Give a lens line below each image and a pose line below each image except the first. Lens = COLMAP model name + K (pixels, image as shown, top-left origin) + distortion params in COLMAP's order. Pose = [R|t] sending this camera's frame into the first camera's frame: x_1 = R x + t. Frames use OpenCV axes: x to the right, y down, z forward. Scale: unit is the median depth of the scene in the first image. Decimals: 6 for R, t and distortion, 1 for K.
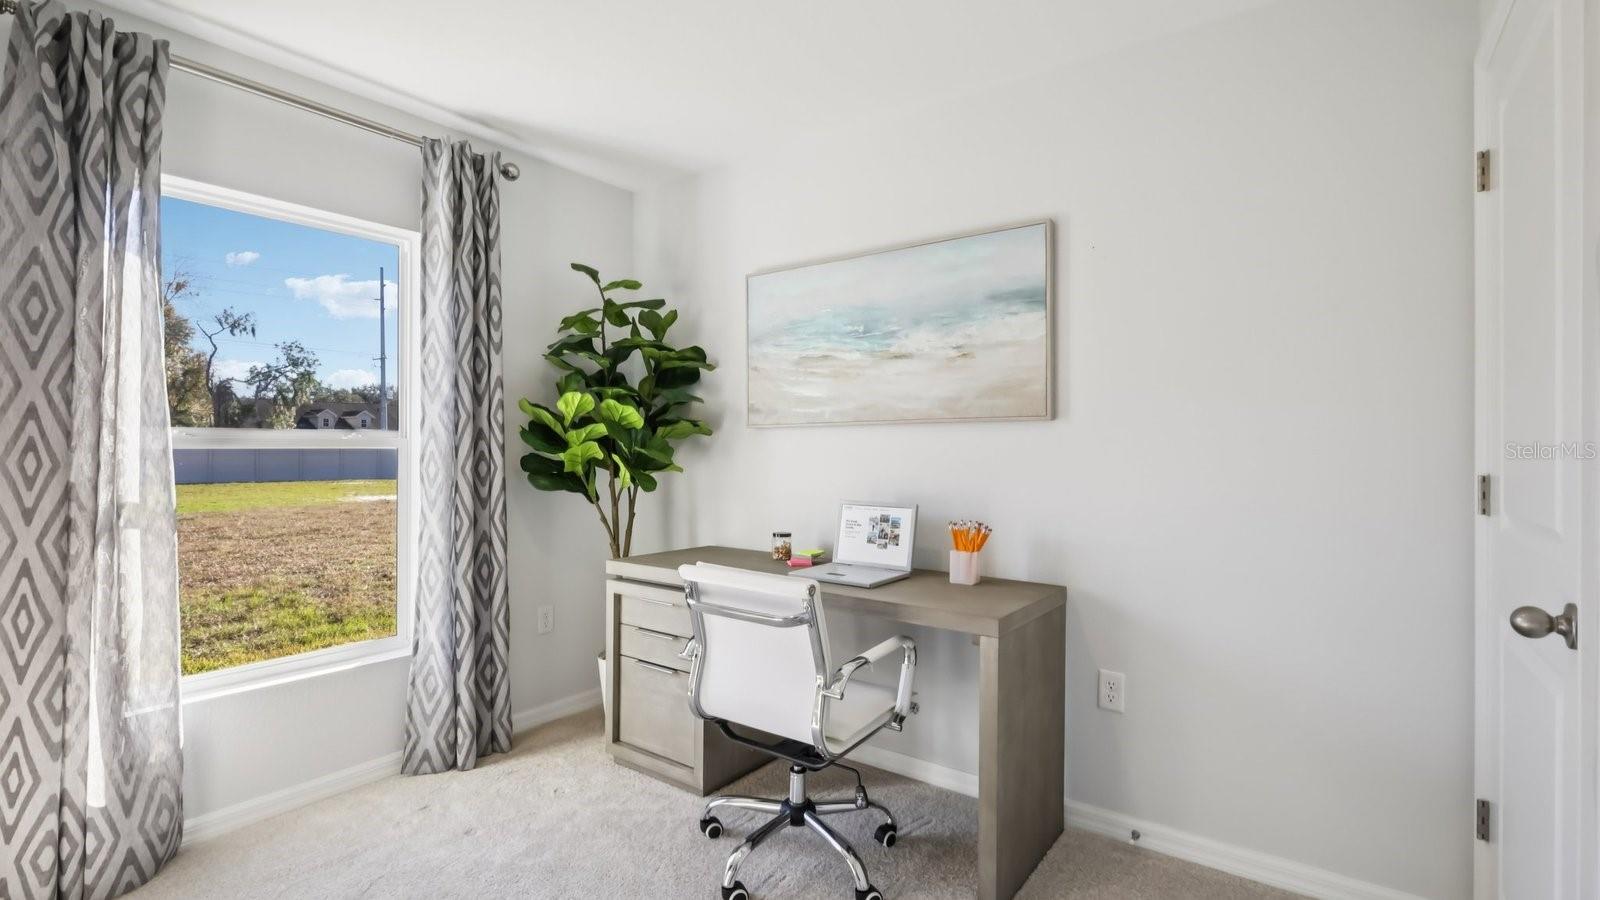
lens RADIAL K [[742.4, 0, 799.6], [0, 742.4, 445.3], [0, 0, 1]] dist [-0.005940, 0.002687]
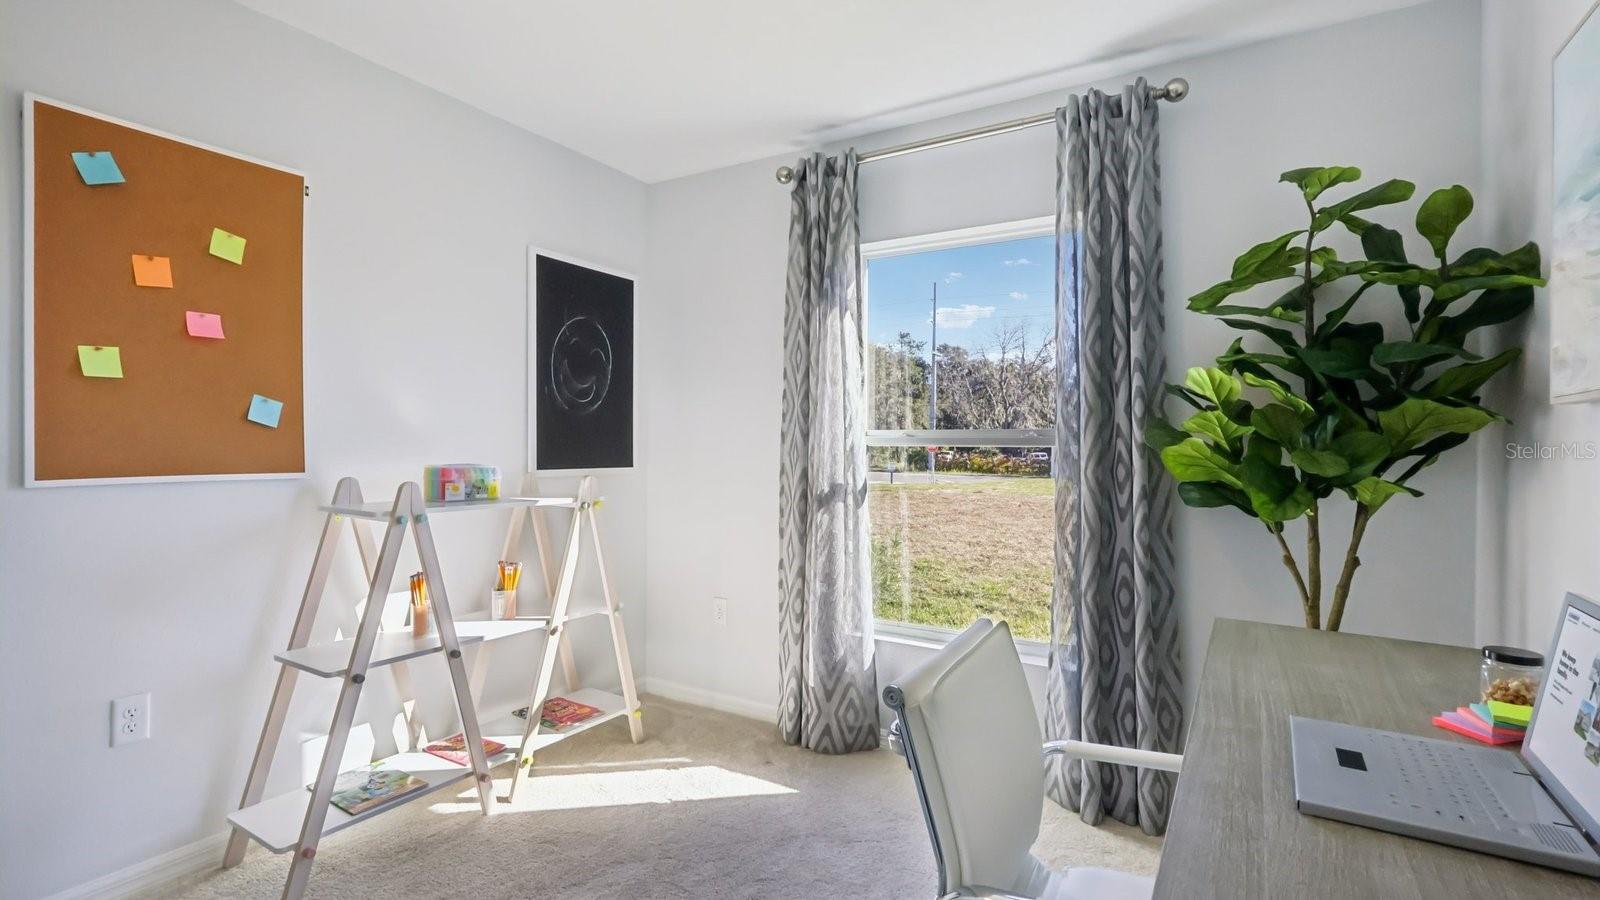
lens RADIAL K [[742.4, 0, 799.6], [0, 742.4, 444.2], [0, 0, 1]] dist [-0.005940, 0.002687]
pose [[0.072685, 0.002907, -0.997351, 0.386534], [-0.001425, 0.999995, 0.002811, -0.002852], [0.997354, 0.001217, 0.072689, 0.612344]]
